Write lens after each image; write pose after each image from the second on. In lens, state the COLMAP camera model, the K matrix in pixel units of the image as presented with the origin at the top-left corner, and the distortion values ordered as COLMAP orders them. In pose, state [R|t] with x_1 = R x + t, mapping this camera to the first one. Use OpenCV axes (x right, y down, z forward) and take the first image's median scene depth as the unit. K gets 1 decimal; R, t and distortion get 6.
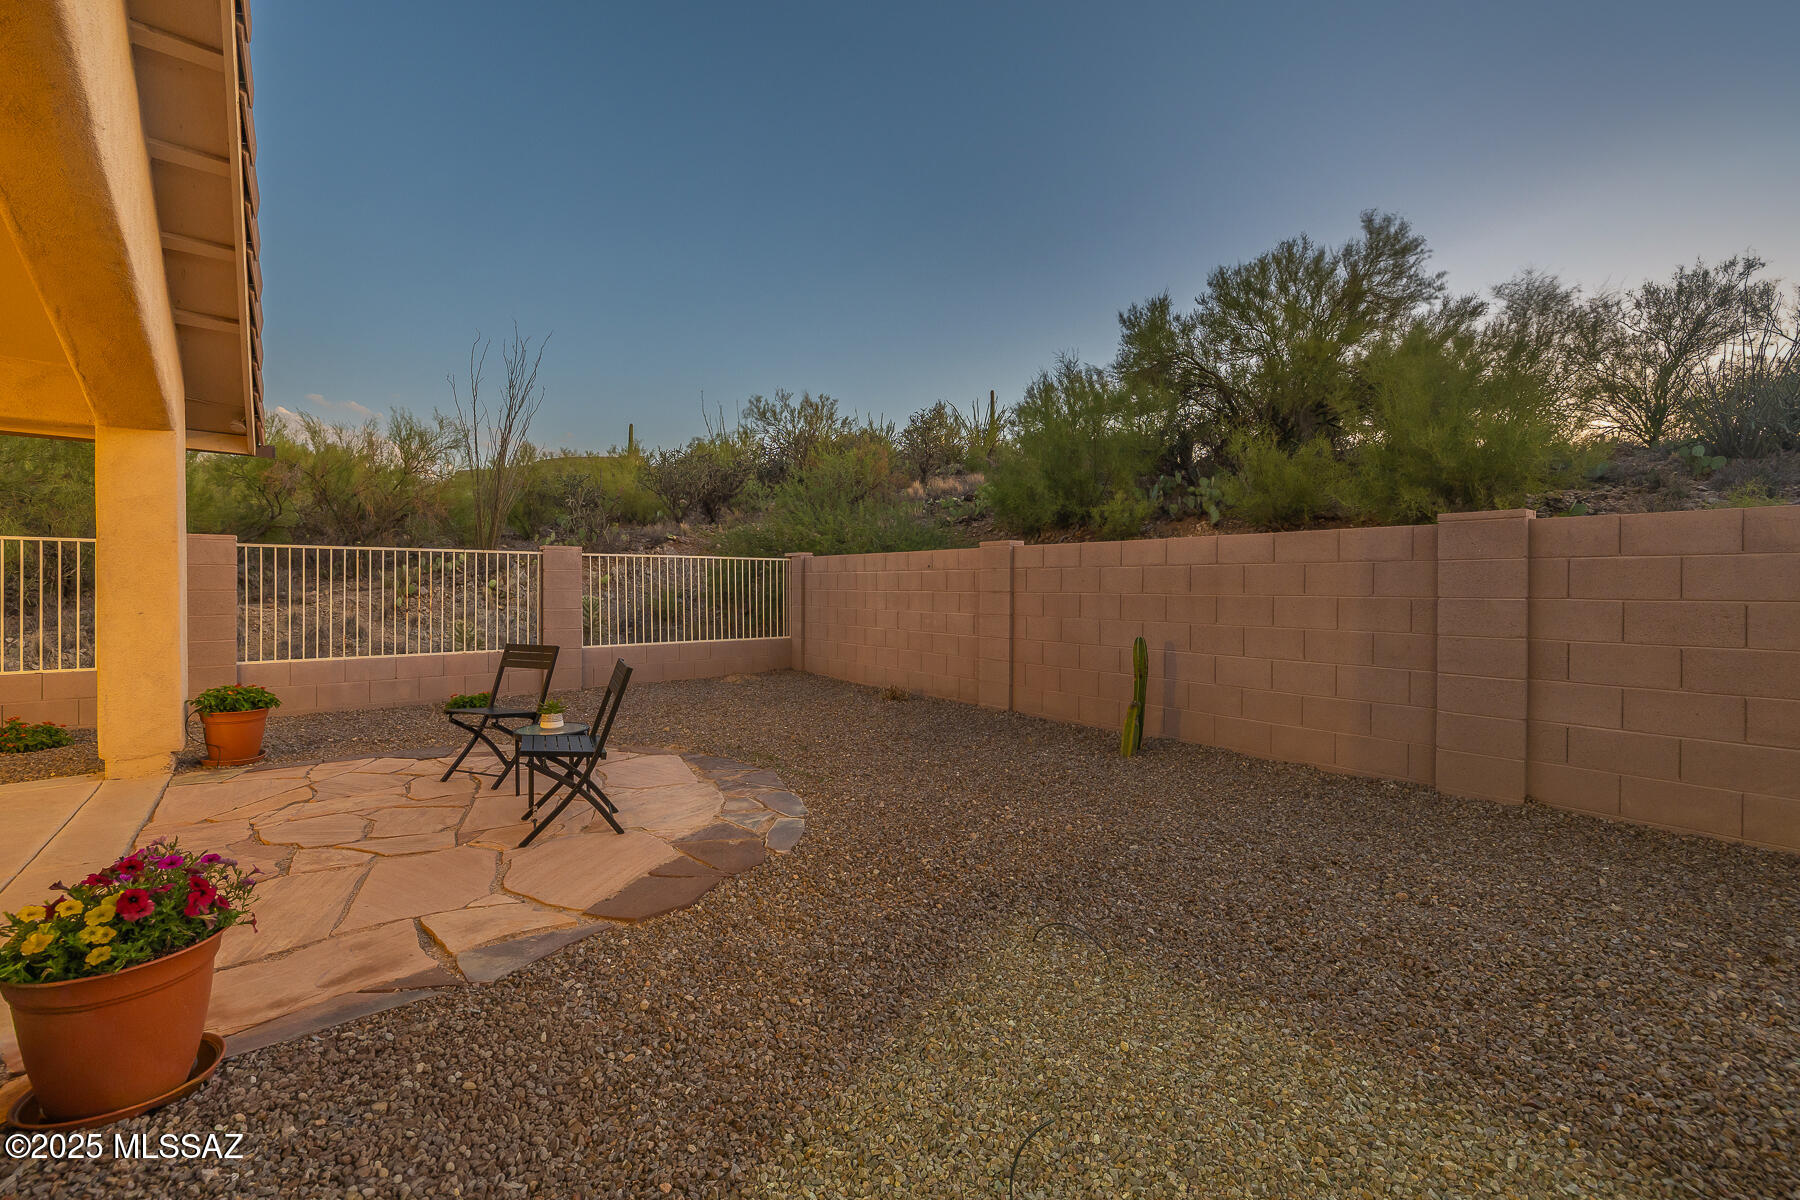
lens RADIAL K [[738.4, 0, 898.9], [0, 738.4, 594.9], [0, 0, 1]] dist [-0.003858, -0.000402]
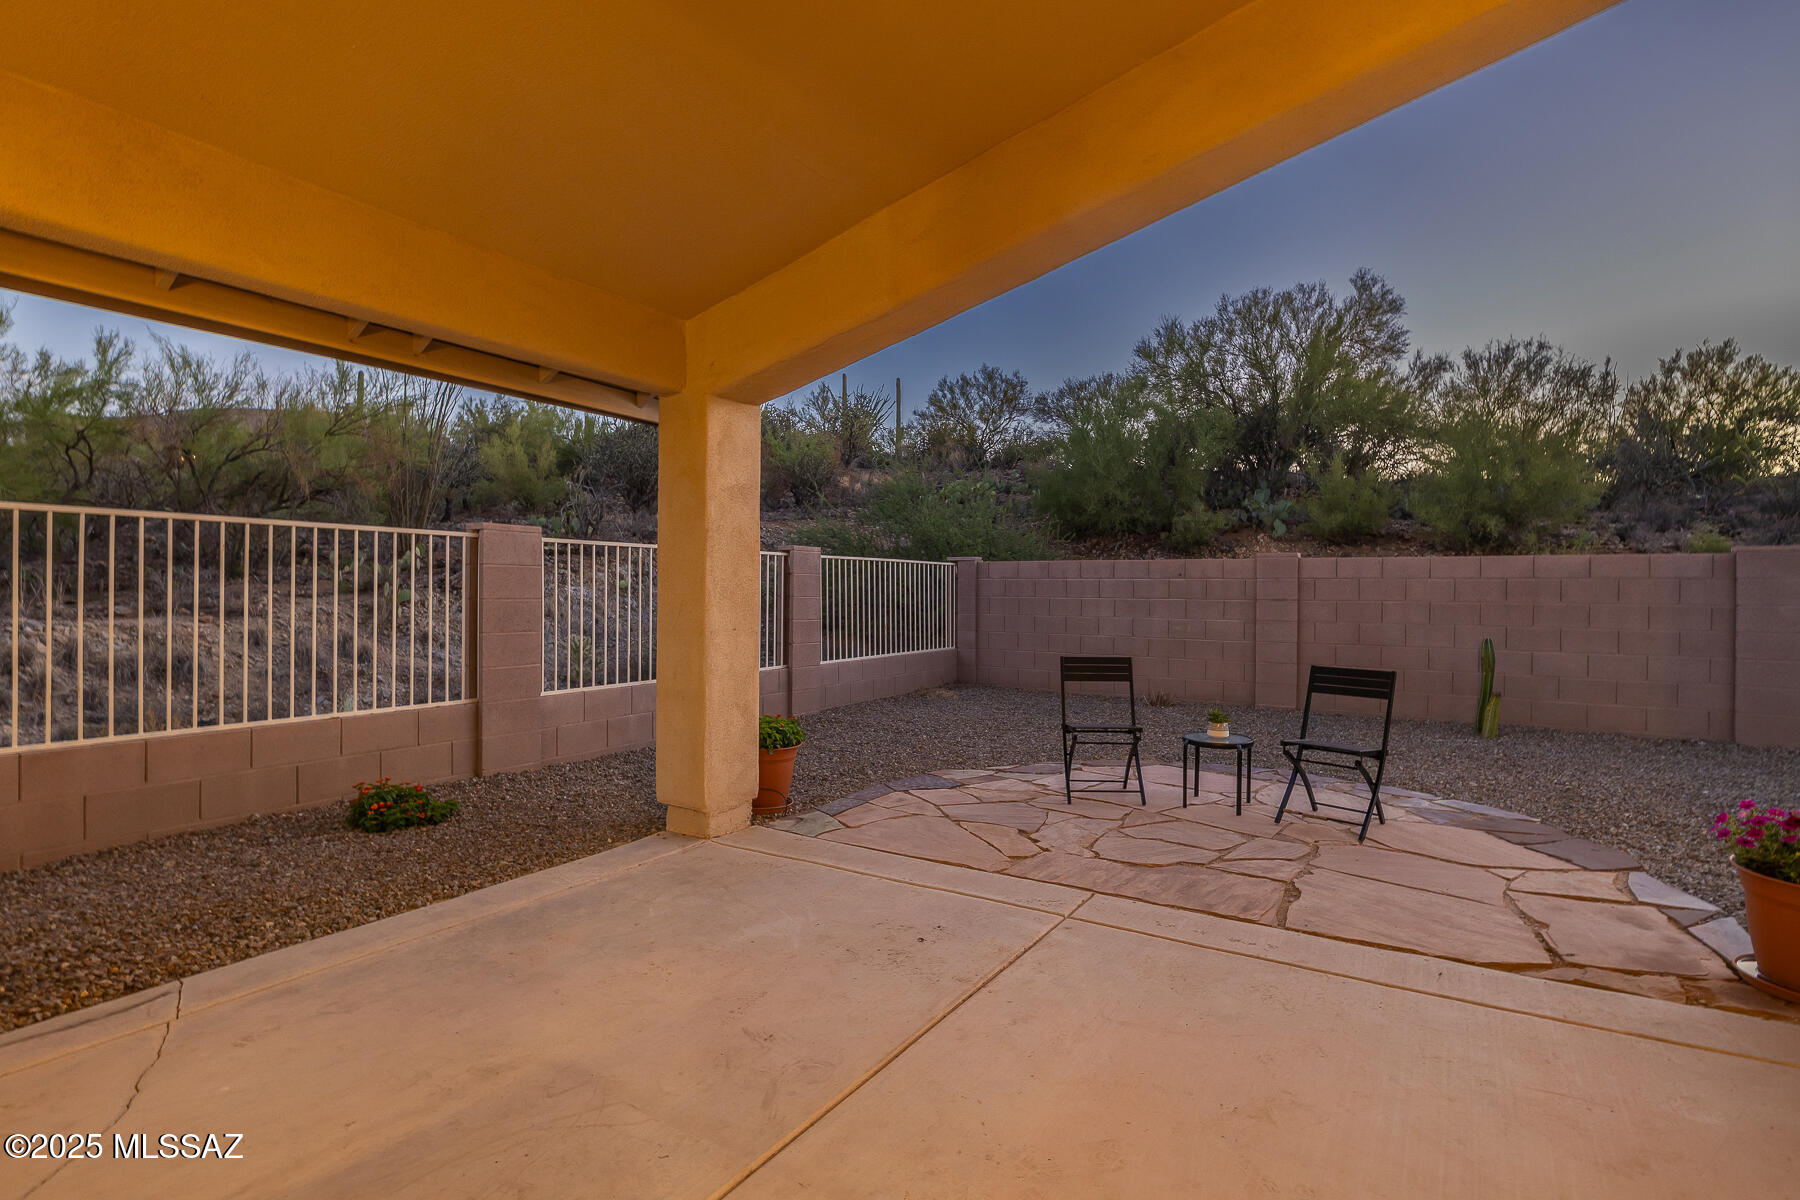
lens RADIAL K [[797.4, 0, 1029.3], [0, 797.4, 595.4], [0, 0, 1]] dist [0.000893, 0.000140]
pose [[0.934086, 0.002055, 0.357042, -0.551873], [0.000522, 0.999975, -0.007120, -0.002686], [-0.357047, 0.006837, 0.934061, 0.032925]]
